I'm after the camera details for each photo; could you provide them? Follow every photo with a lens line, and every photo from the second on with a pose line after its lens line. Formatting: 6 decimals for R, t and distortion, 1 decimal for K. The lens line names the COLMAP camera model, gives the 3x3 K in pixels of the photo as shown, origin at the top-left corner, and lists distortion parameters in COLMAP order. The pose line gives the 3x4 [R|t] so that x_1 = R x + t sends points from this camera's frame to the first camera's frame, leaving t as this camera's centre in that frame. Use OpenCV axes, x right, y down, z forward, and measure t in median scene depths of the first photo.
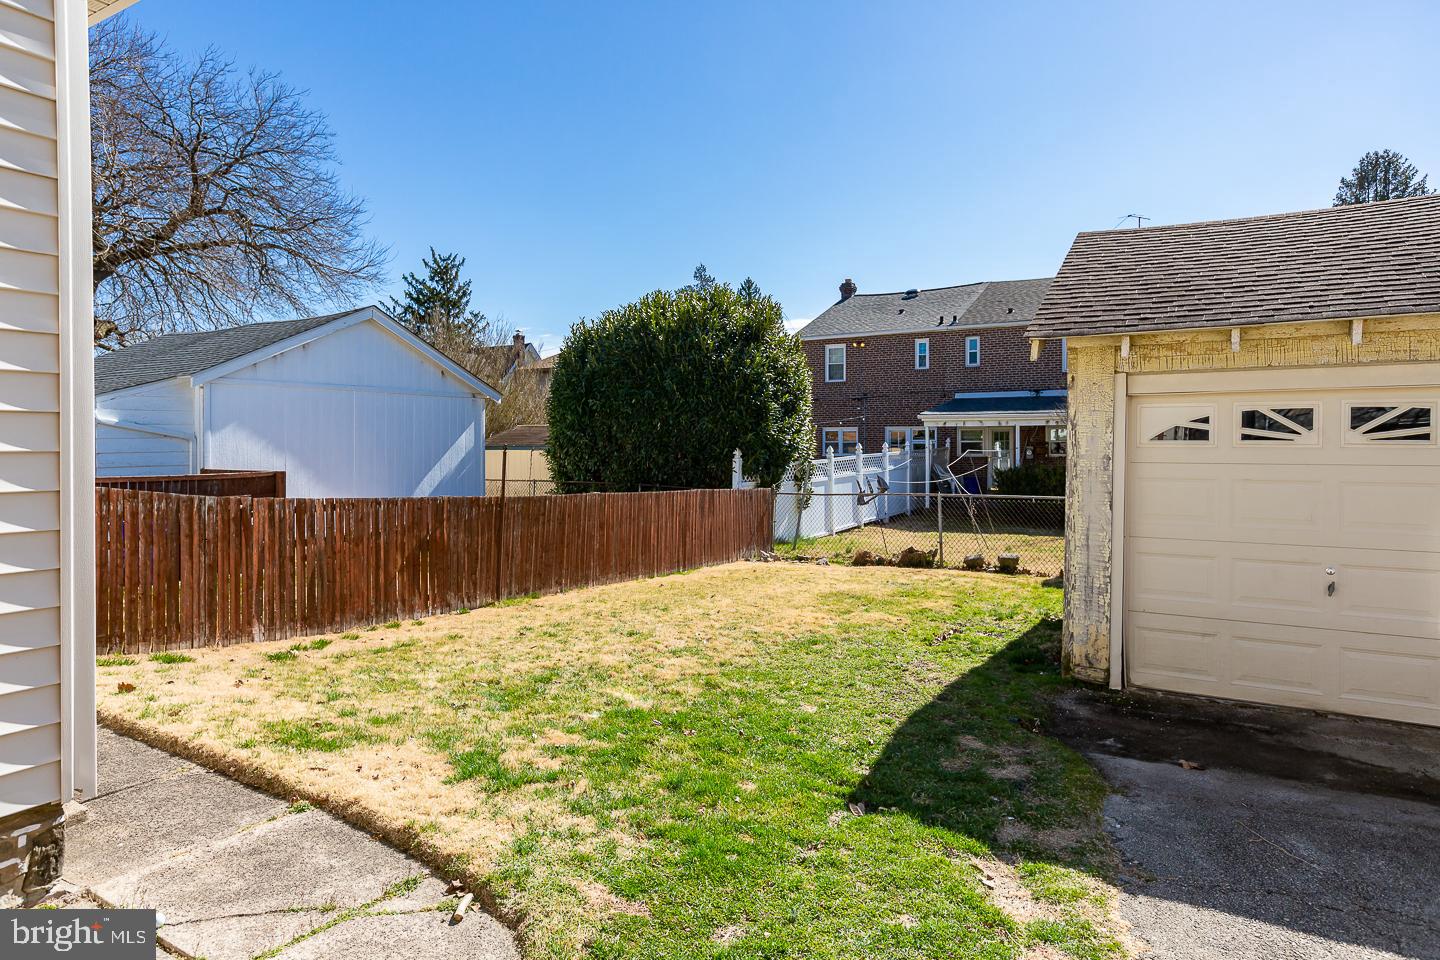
lens RADIAL K [[876.0, 0, 720.0], [0, 876.0, 480.0], [0, 0, 1]] dist [-0.003279, -0.000756]
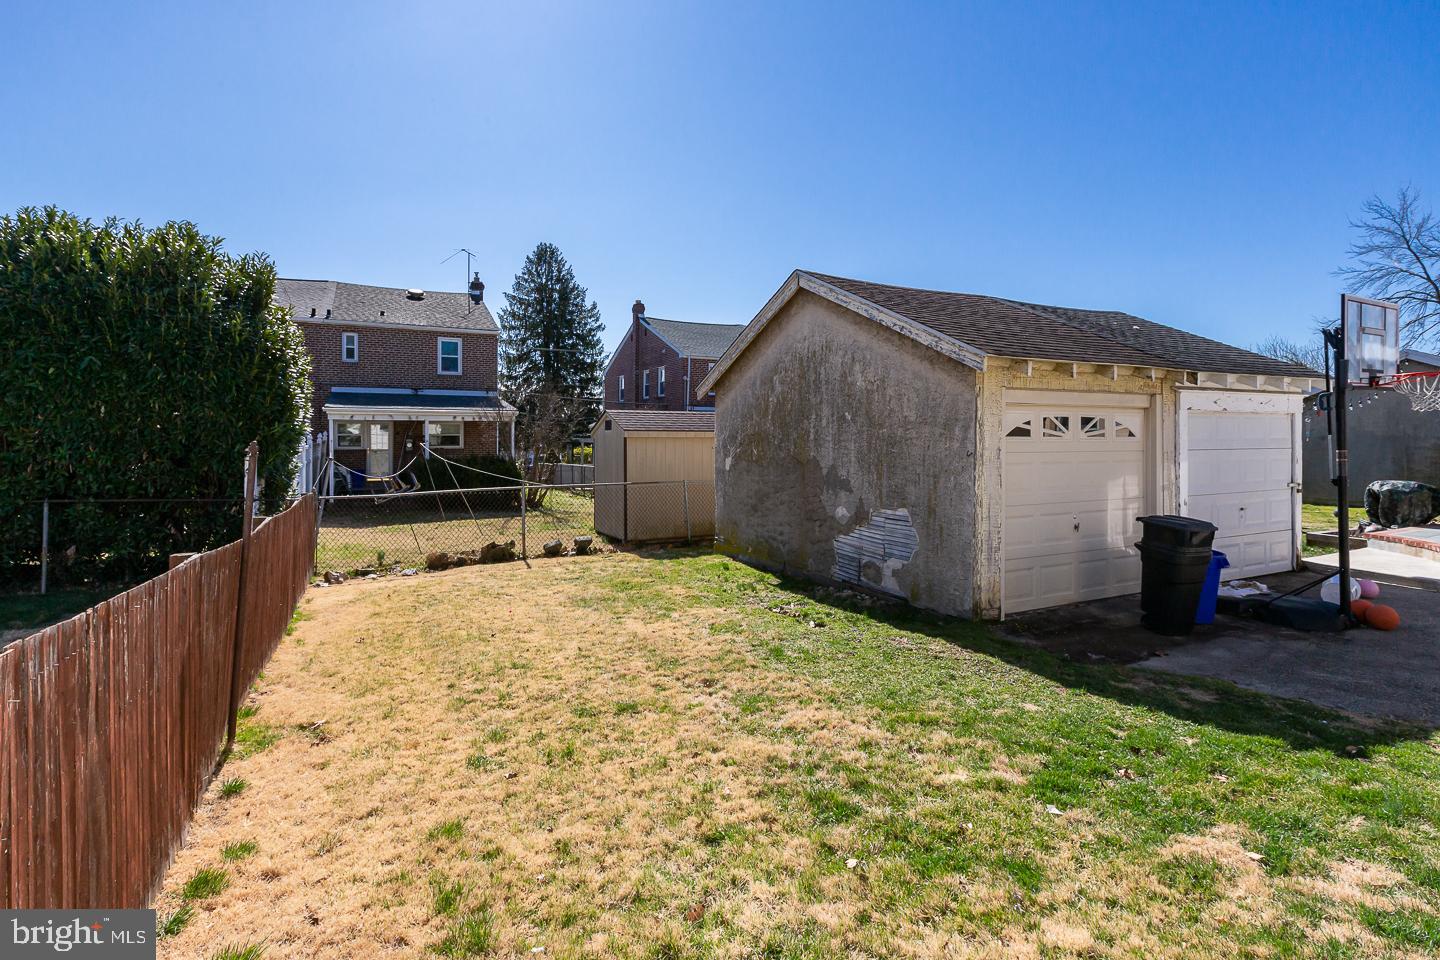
lens RADIAL K [[690.2, 0, 721.3], [0, 690.2, 447.9], [0, 0, 1]] dist [-0.012528, 0.000036]
pose [[0.517747, -0.013067, 0.855434, -0.674583], [0.034100, 0.999404, -0.005373, -0.036103], [-0.854854, 0.031952, 0.517884, 0.810918]]
